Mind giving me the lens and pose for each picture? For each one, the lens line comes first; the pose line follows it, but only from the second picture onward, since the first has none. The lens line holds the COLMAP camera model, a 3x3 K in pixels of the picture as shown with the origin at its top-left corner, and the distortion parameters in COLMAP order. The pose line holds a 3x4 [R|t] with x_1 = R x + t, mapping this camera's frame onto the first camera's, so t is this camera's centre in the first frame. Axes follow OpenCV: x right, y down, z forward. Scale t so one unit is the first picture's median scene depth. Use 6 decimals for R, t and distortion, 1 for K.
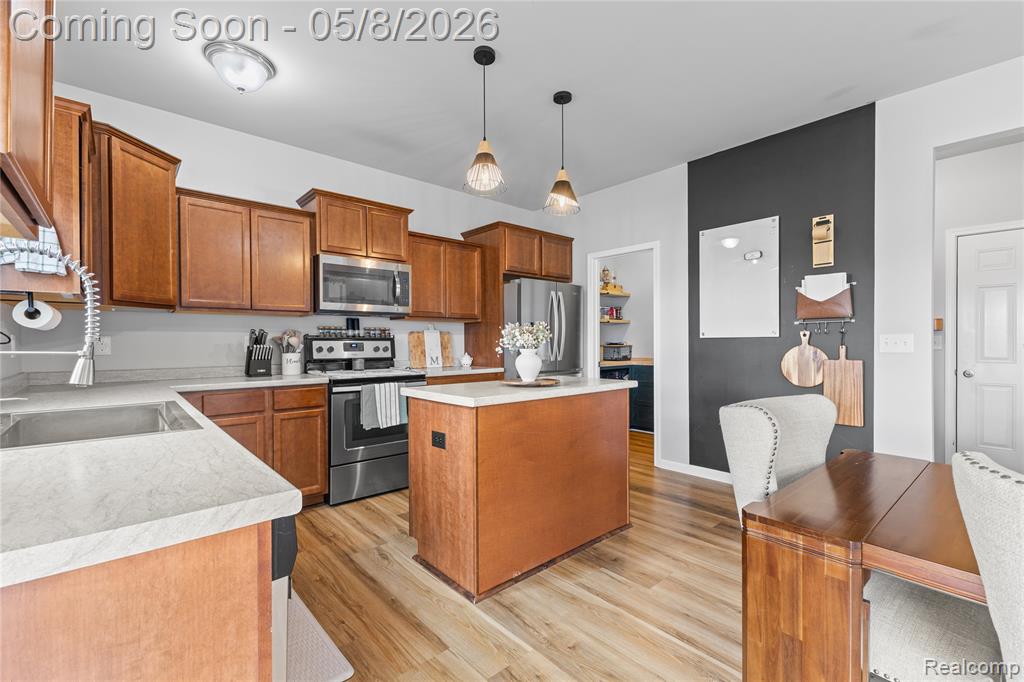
lens RADIAL K [[442.0, 0, 515.0], [0, 442.0, 343.6], [0, 0, 1]] dist [0.006087, -0.000666]
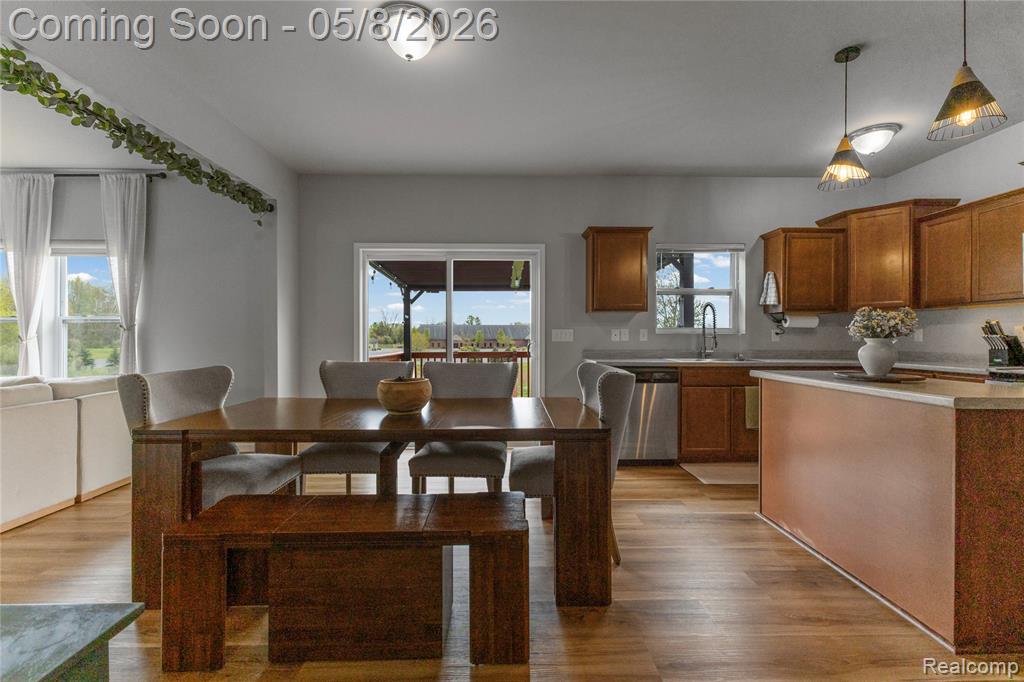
lens RADIAL K [[438.7, 0, 513.4], [0, 438.7, 338.1], [0, 0, 1]] dist [0.007351, 0.000198]
pose [[-0.646808, 0.003857, -0.762643, 0.887908], [-0.001023, 0.999982, 0.005925, 0.005312], [0.762652, 0.004612, -0.646792, 0.780951]]
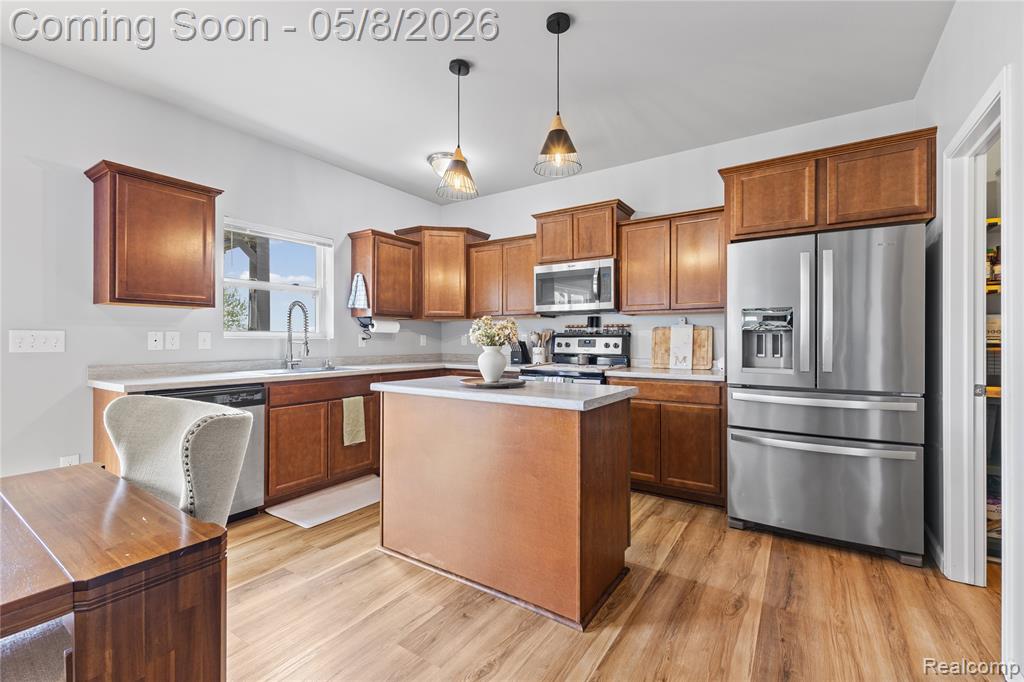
lens RADIAL K [[438.7, 0, 513.4], [0, 438.7, 338.1], [0, 0, 1]] dist [0.007351, 0.000198]
pose [[0.256713, 0.000299, -0.966488, 0.708239], [-0.004067, 0.999991, -0.000771, -0.003368], [0.966479, 0.004128, 0.256712, 0.621876]]
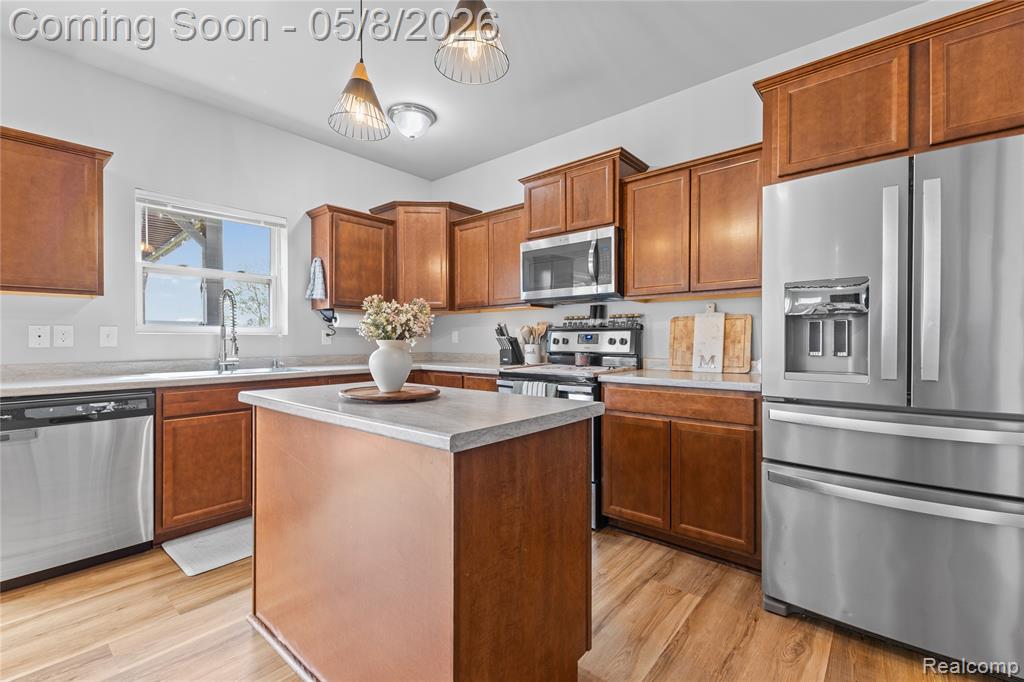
lens RADIAL K [[442.0, 0, 515.0], [0, 442.0, 343.6], [0, 0, 1]] dist [0.006087, -0.000666]
pose [[0.141865, 0.012574, -0.989806, 0.519950], [0.000463, 0.999918, 0.012769, 0.006767], [0.989886, -0.002270, 0.141848, 0.835449]]
